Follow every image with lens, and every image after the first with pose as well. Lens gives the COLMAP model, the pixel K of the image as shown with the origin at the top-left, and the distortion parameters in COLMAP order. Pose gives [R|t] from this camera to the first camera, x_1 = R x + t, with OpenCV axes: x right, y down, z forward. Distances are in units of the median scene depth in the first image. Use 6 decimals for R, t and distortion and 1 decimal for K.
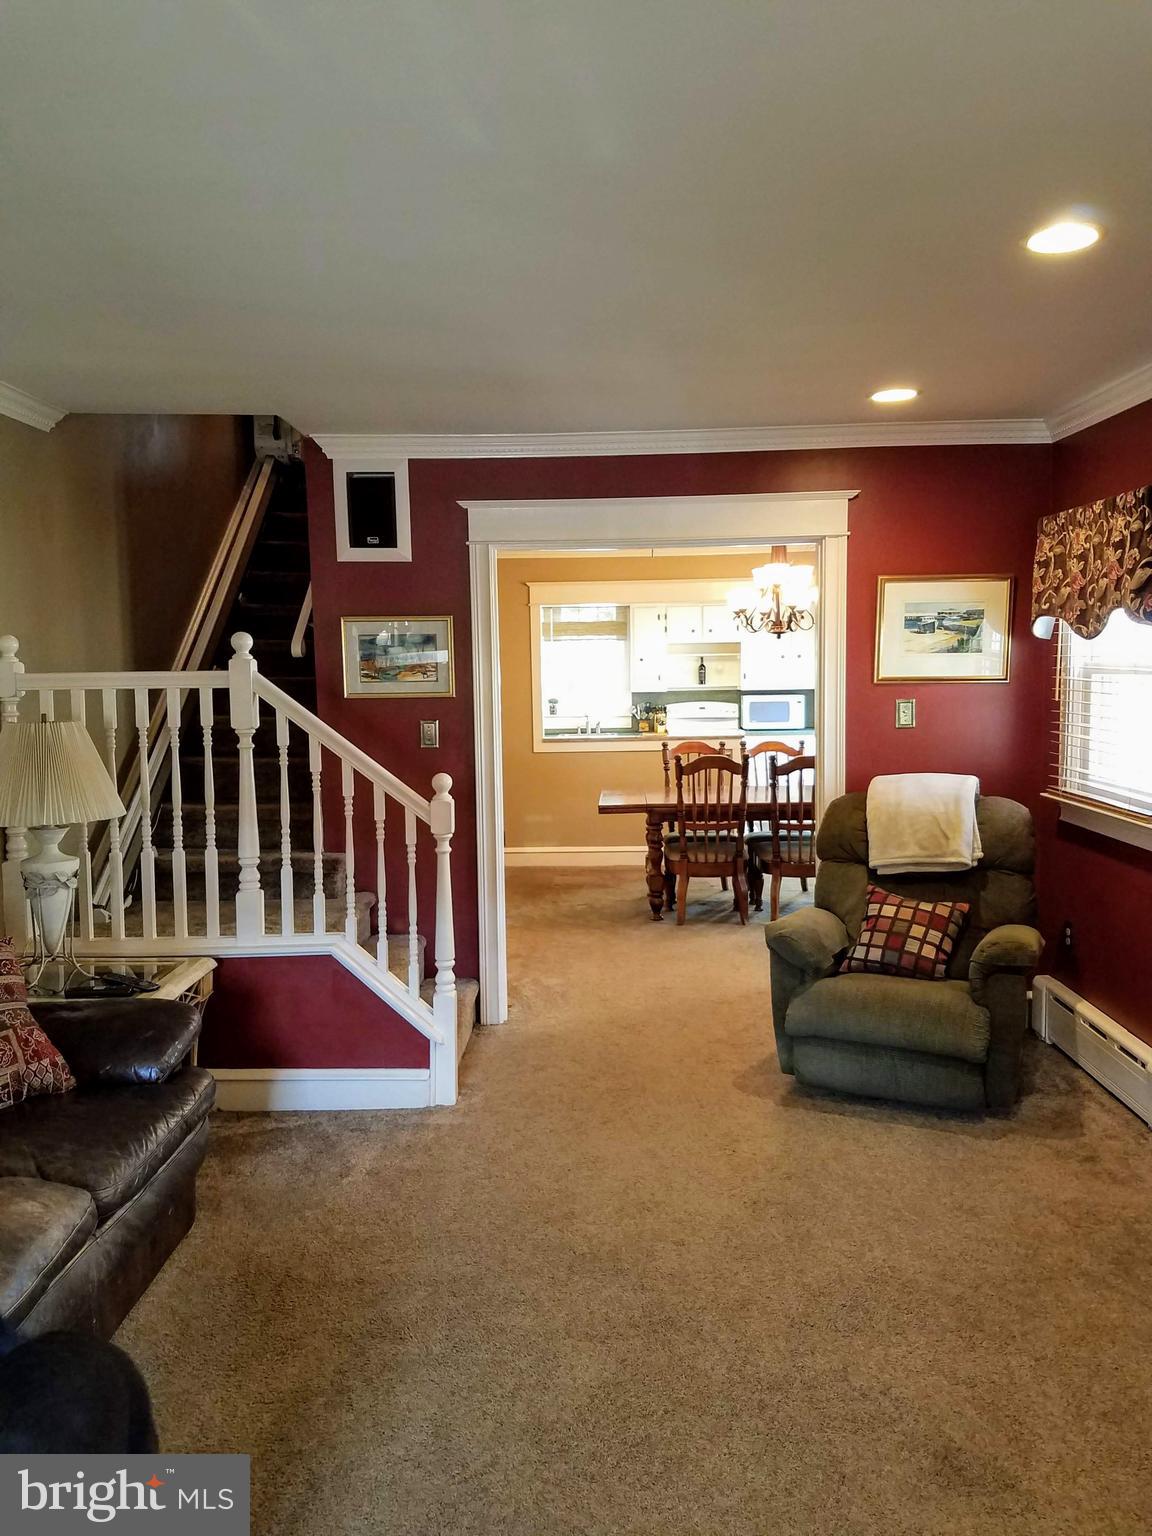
lens RADIAL K [[1183.0, 0, 546.3], [0, 1183.0, 766.9], [0, 0, 1]] dist [0.237192, -0.365421]
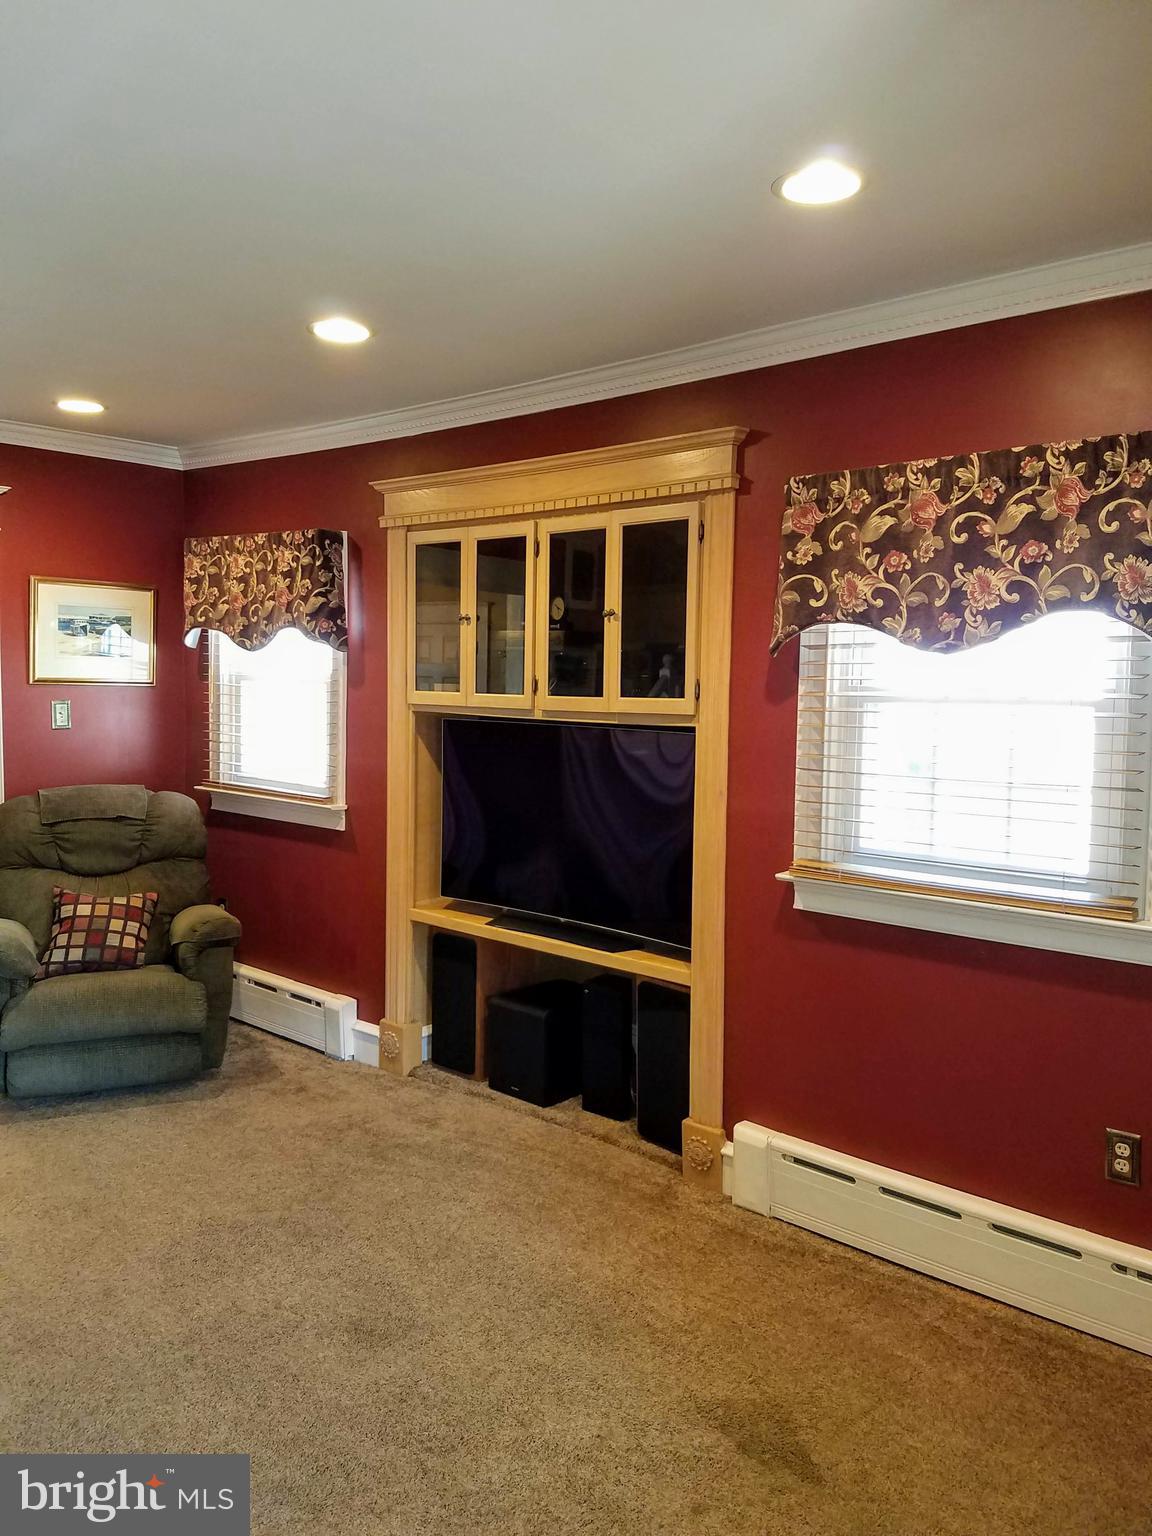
lens RADIAL K [[1183.0, 0, 546.3], [0, 1183.0, 766.9], [0, 0, 1]] dist [0.237192, -0.365421]
pose [[0.699922, -0.040077, 0.713094, -0.171593], [0.039327, 0.999072, 0.017548, -0.003655], [-0.713135, 0.015762, 0.700849, 0.002993]]
